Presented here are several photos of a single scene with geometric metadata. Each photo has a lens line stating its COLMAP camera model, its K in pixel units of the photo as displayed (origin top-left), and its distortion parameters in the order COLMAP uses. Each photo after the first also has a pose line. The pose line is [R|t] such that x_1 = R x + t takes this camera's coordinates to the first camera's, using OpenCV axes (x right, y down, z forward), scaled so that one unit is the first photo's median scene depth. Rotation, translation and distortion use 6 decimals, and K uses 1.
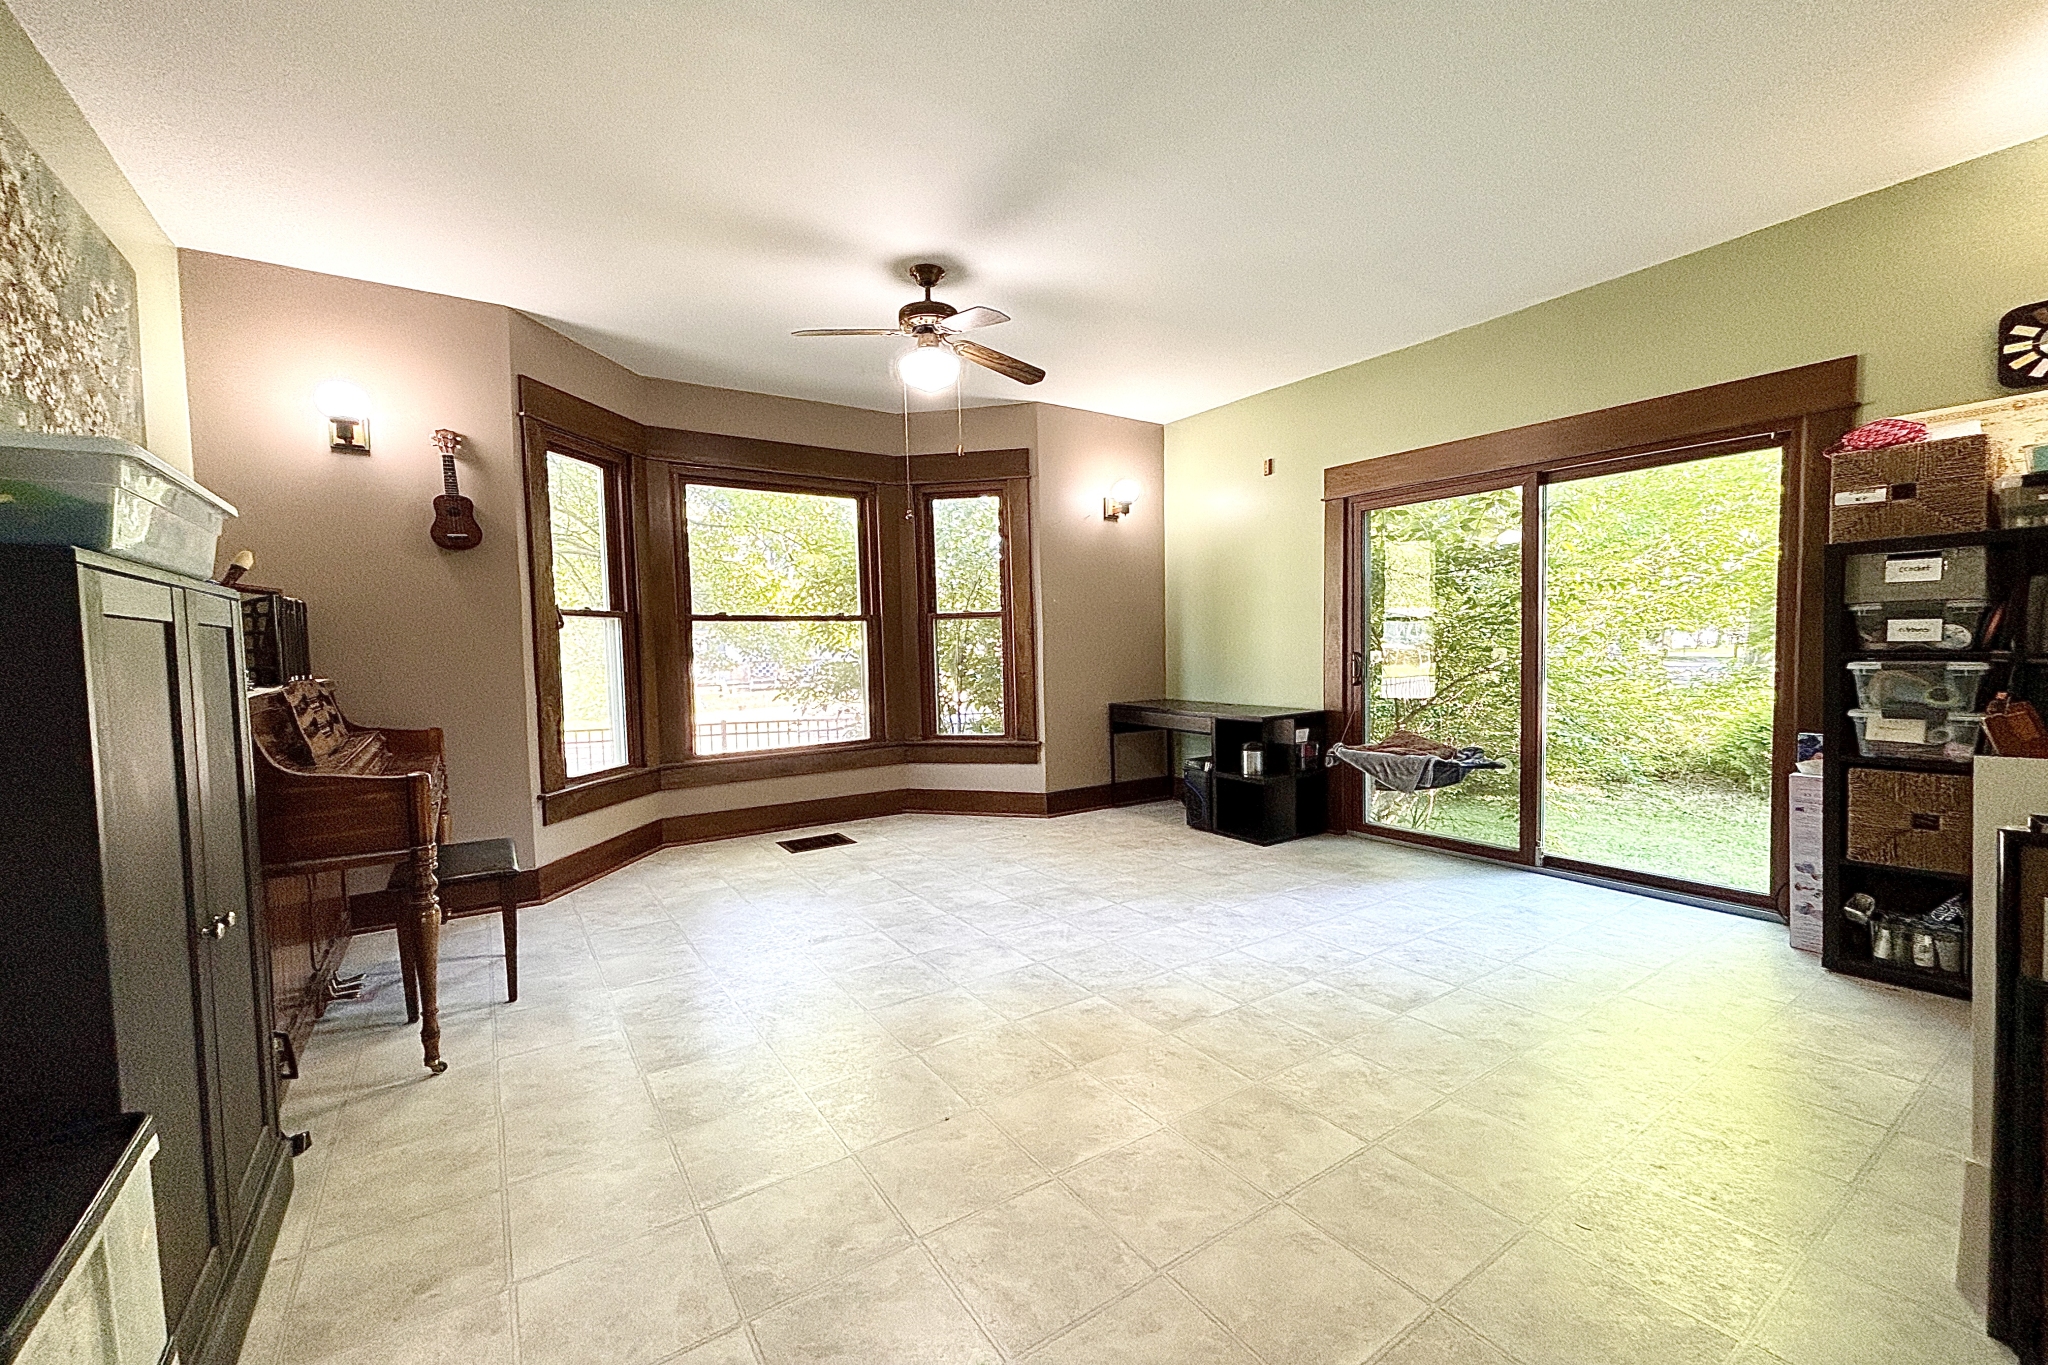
lens RADIAL K [[833.2, 0, 1025.5], [0, 833.2, 681.0], [0, 0, 1]] dist [0.011375, -0.004331]
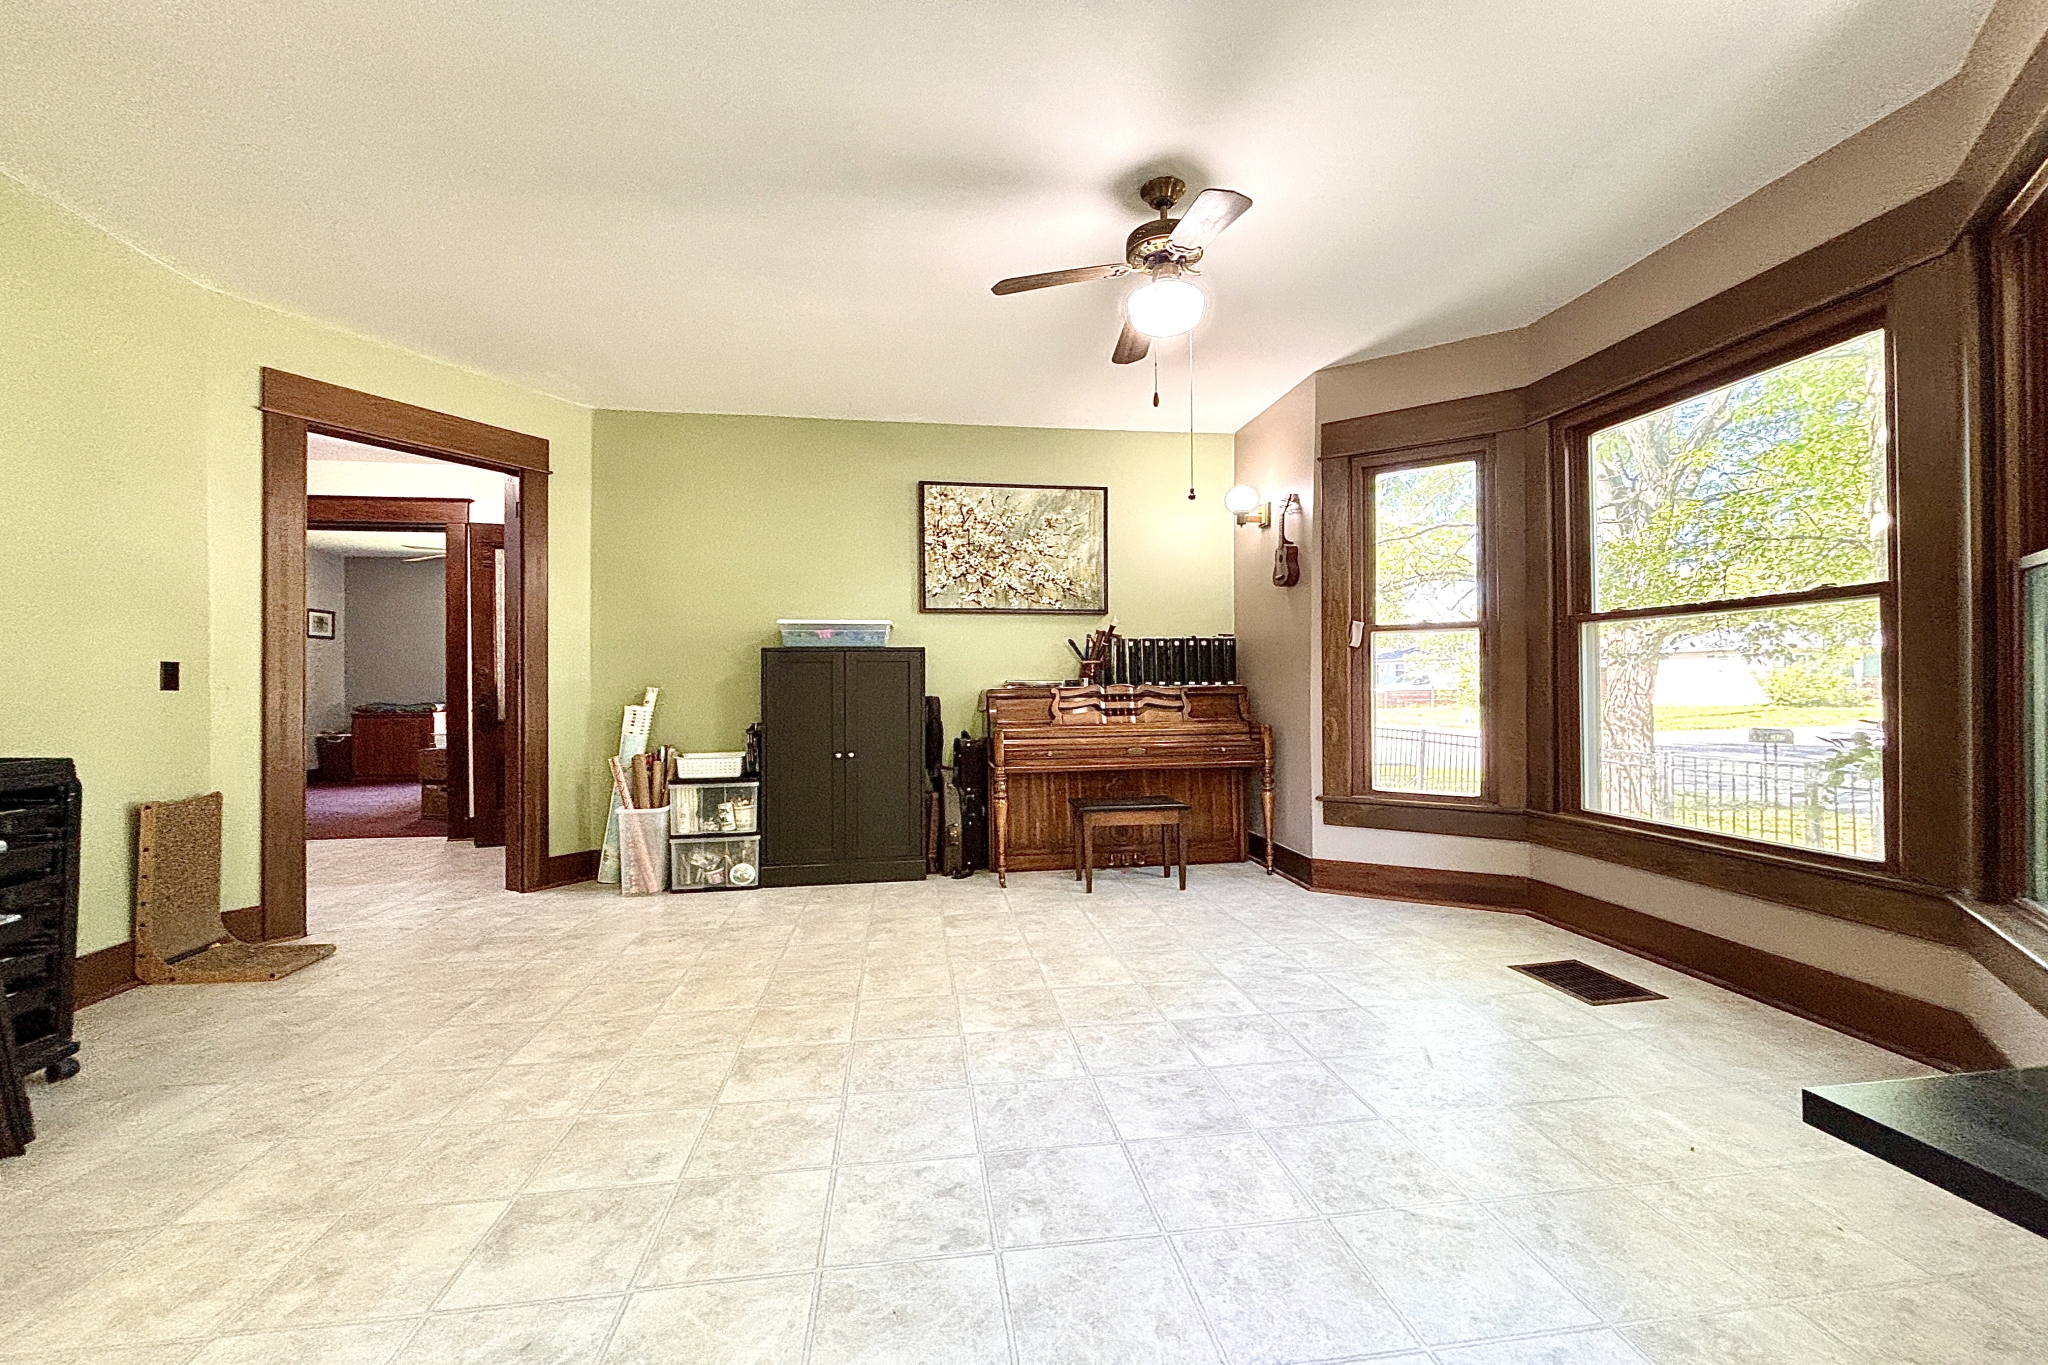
lens RADIAL K [[833.2, 0, 1025.5], [0, 833.2, 681.0], [0, 0, 1]] dist [0.011375, -0.004331]
pose [[-0.442332, 0.023886, -0.896533, 0.640393], [-0.022544, 0.999033, 0.037740, -0.054109], [0.896568, 0.036906, -0.441365, 1.212307]]
